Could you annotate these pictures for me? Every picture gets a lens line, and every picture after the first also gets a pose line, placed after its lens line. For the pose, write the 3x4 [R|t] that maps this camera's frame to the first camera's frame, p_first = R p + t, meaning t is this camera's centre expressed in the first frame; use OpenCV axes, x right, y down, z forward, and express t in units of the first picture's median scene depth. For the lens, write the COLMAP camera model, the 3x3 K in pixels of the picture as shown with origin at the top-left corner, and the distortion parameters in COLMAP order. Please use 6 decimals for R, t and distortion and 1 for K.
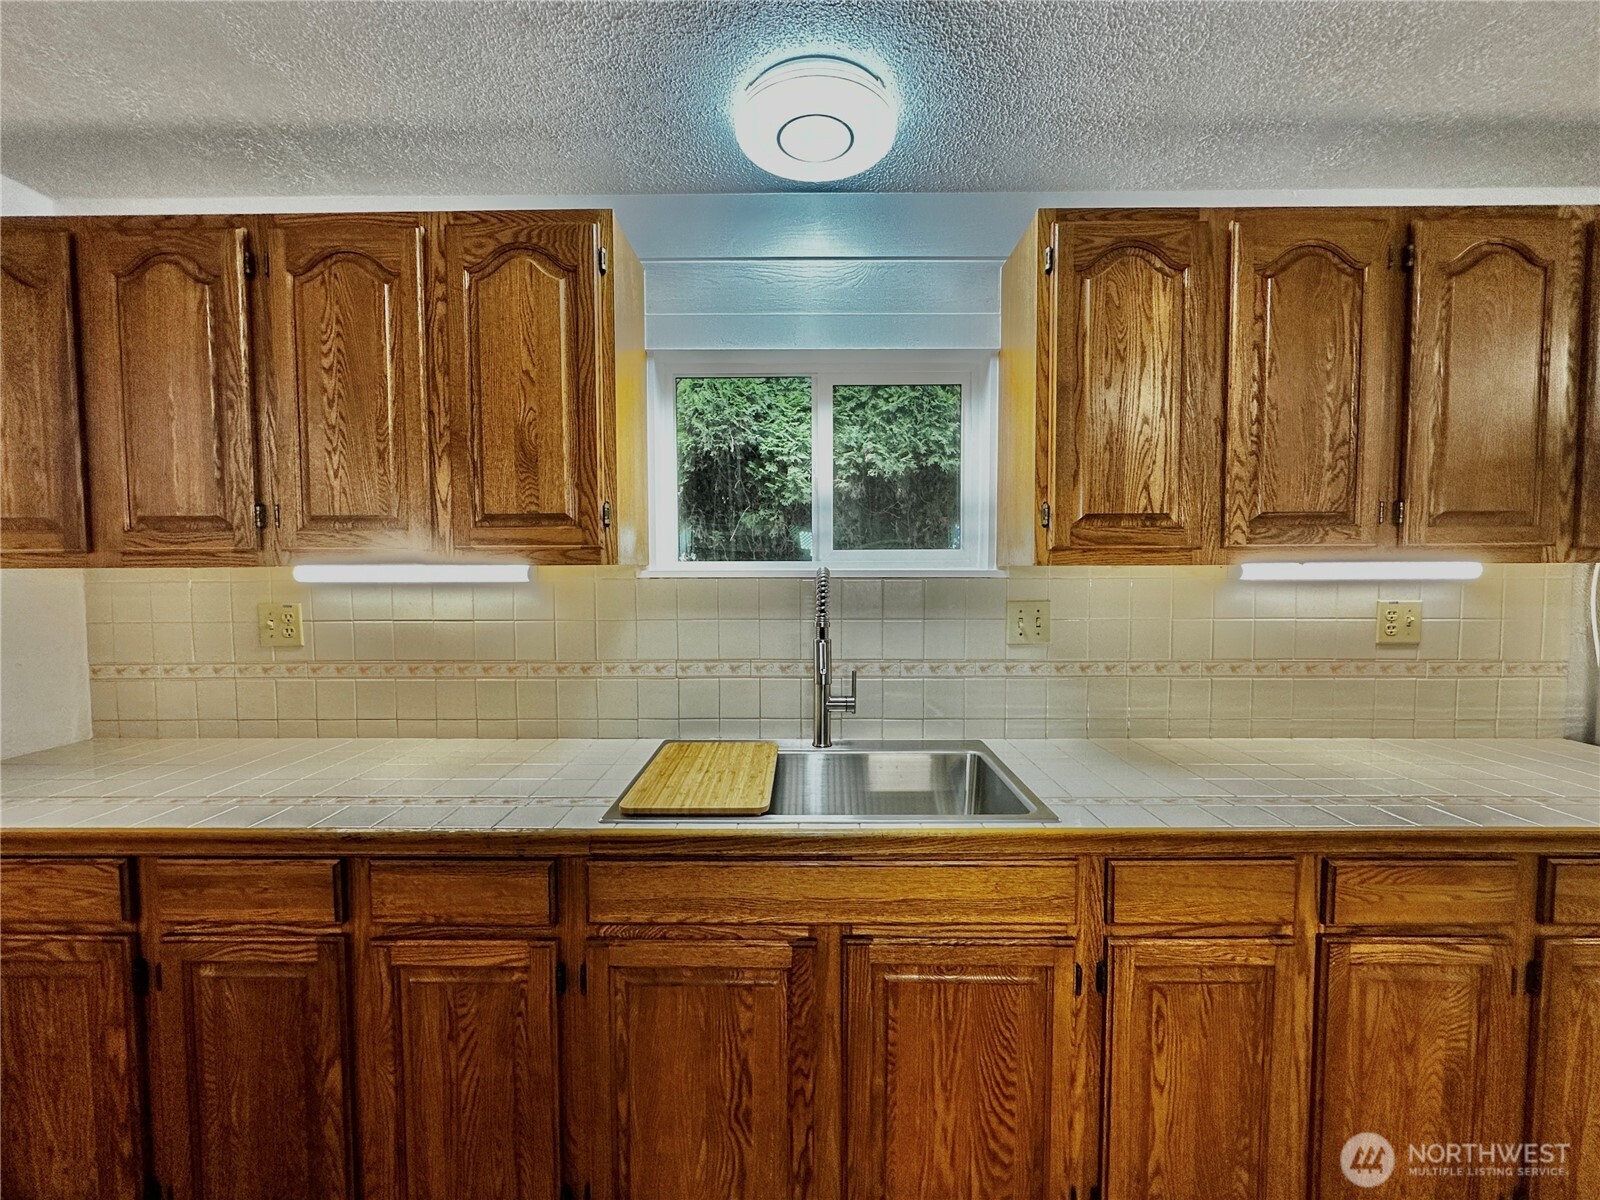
lens RADIAL K [[663.9, 0, 802.3], [0, 663.9, 597.4], [0, 0, 1]] dist [-0.003021, 0.000519]
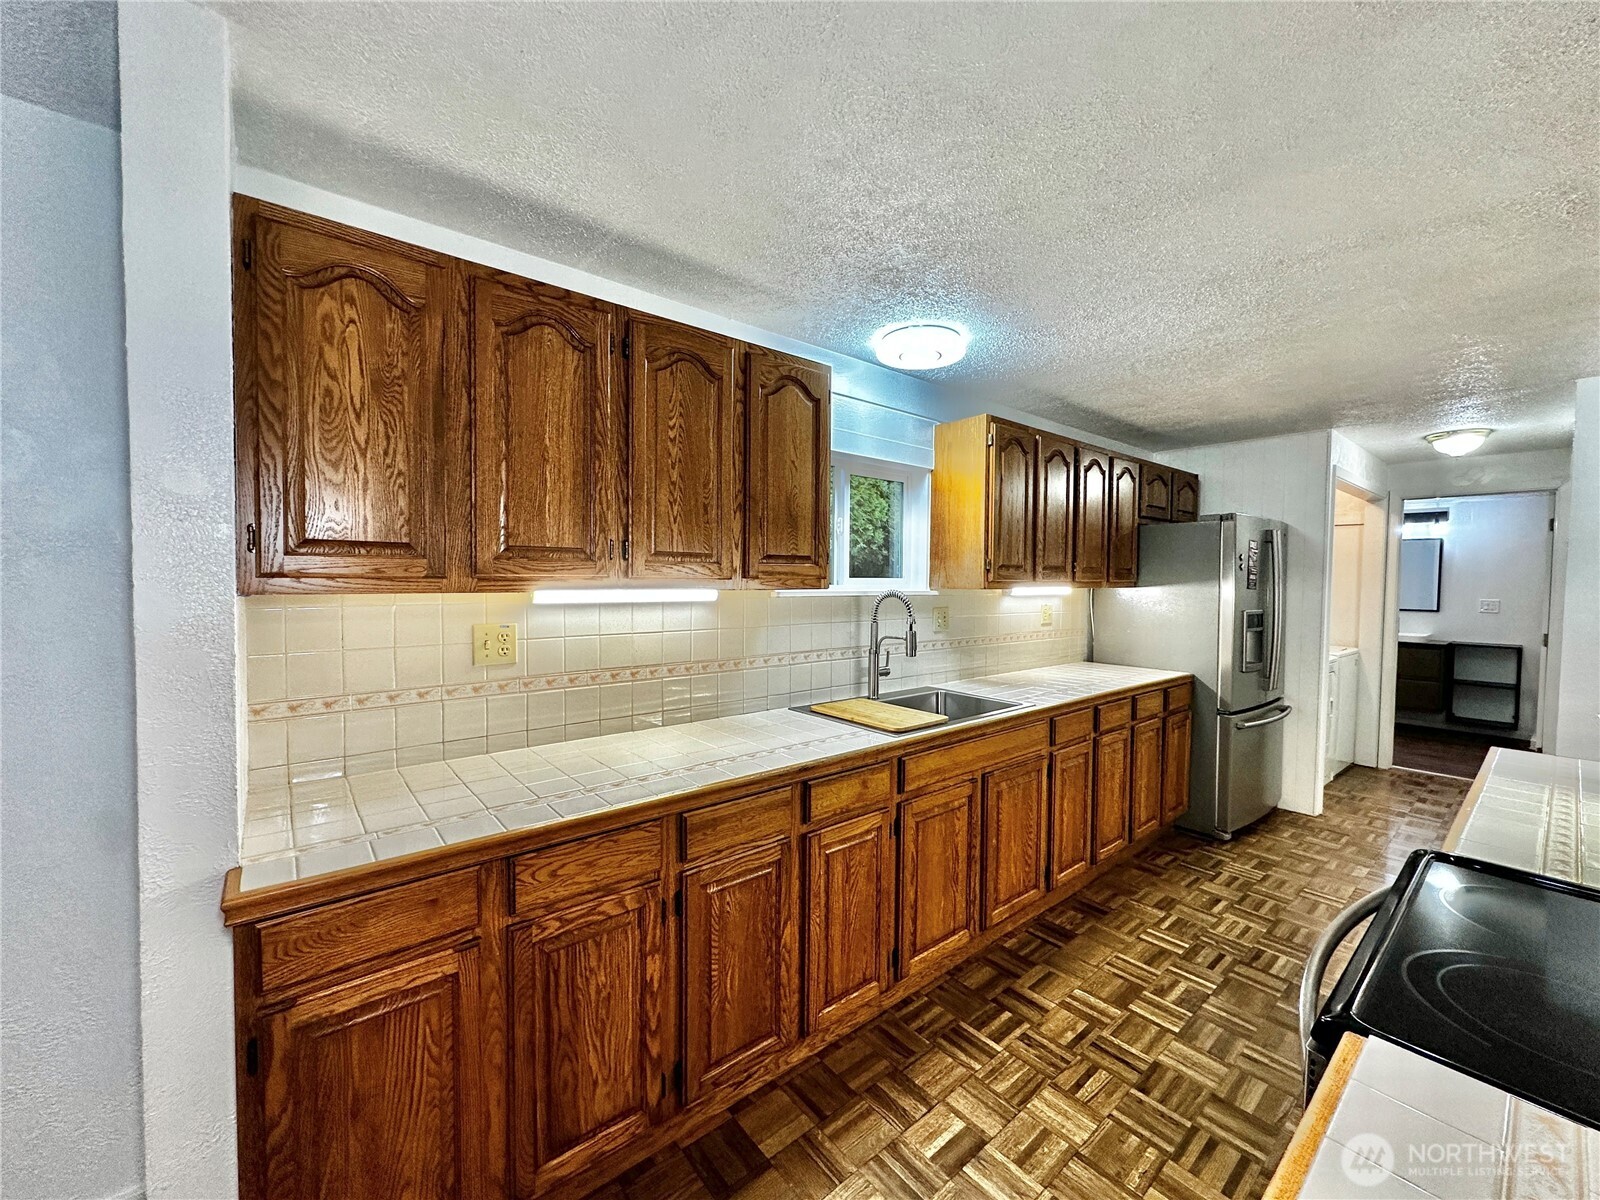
lens RADIAL K [[635.9, 0, 800.0], [0, 635.9, 600.0], [0, 0, 1]] dist [-0.003665, 0.000053]
pose [[0.765110, -0.012571, 0.643777, -1.343825], [0.020678, 0.999773, -0.005053, -0.018092], [-0.643567, 0.017178, 0.765197, -0.110062]]
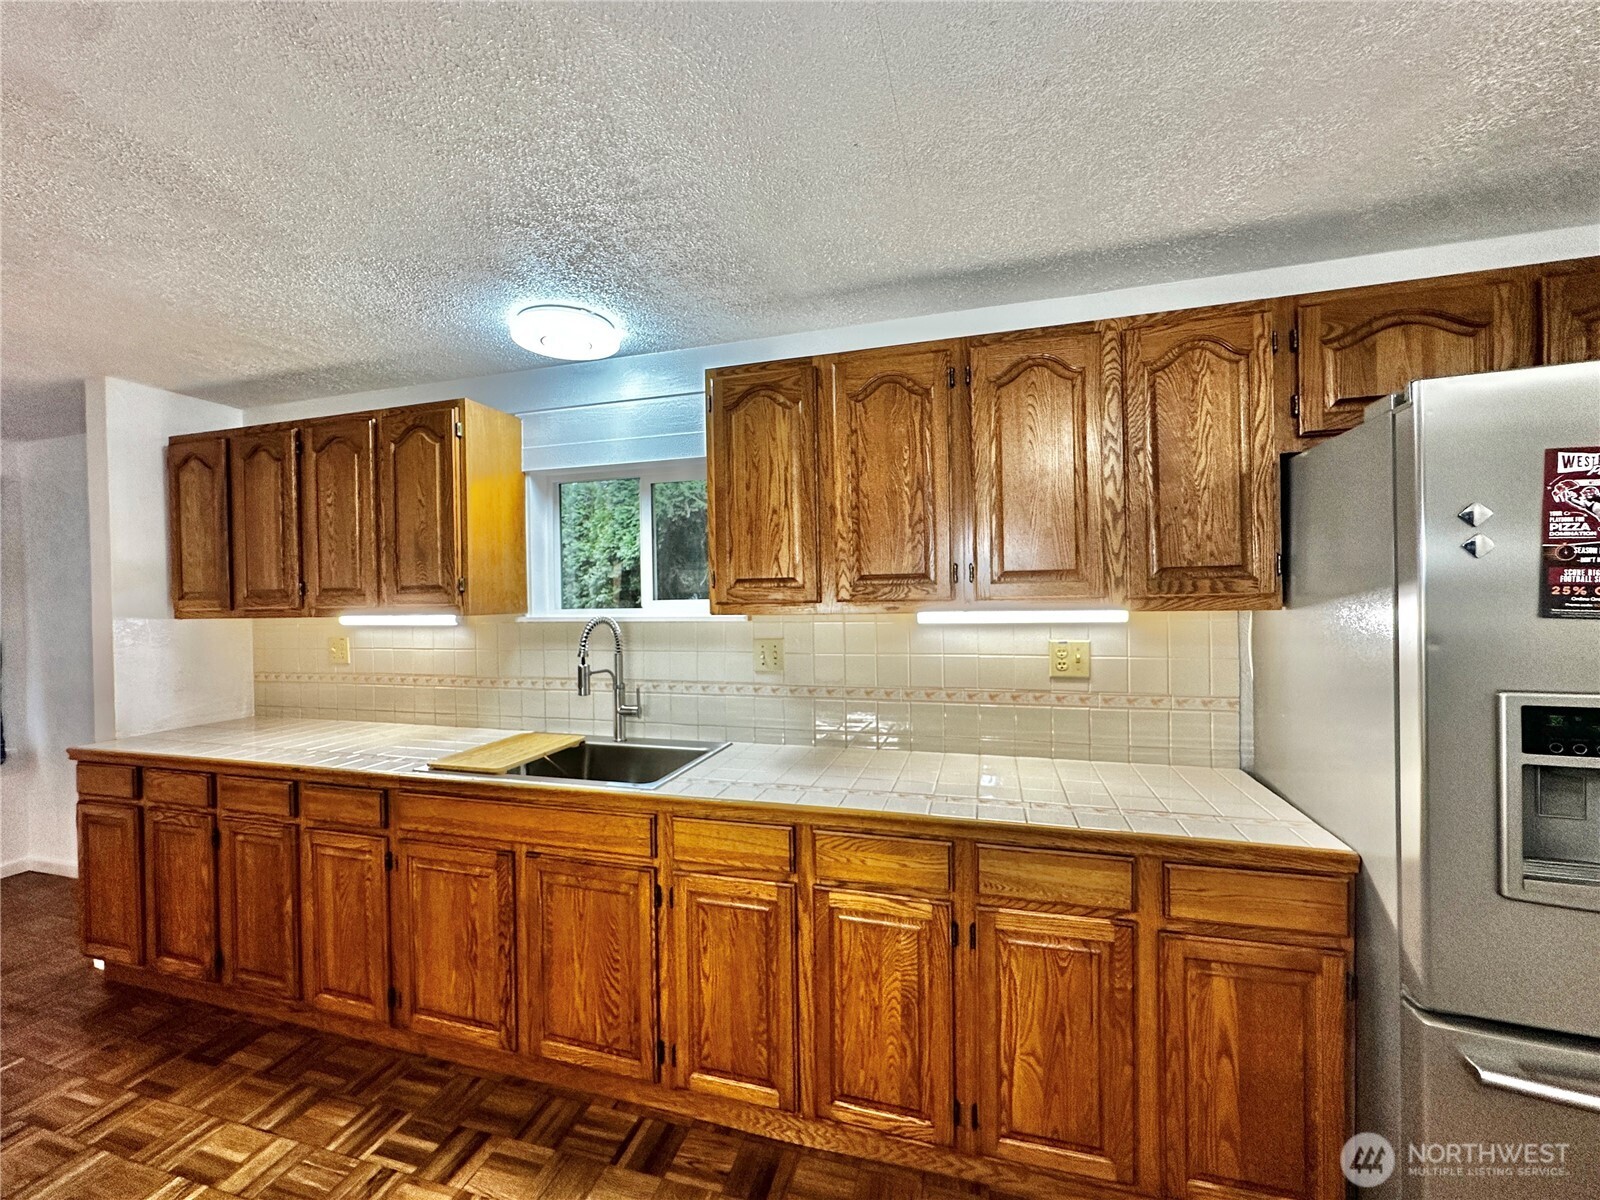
lens RADIAL K [[635.9, 0, 800.0], [0, 635.9, 600.0], [0, 0, 1]] dist [-0.003665, 0.000053]
pose [[0.962496, -0.010201, -0.271104, 0.931477], [0.000220, 0.999322, -0.036823, -0.031954], [0.271296, 0.035382, 0.961845, -0.261556]]
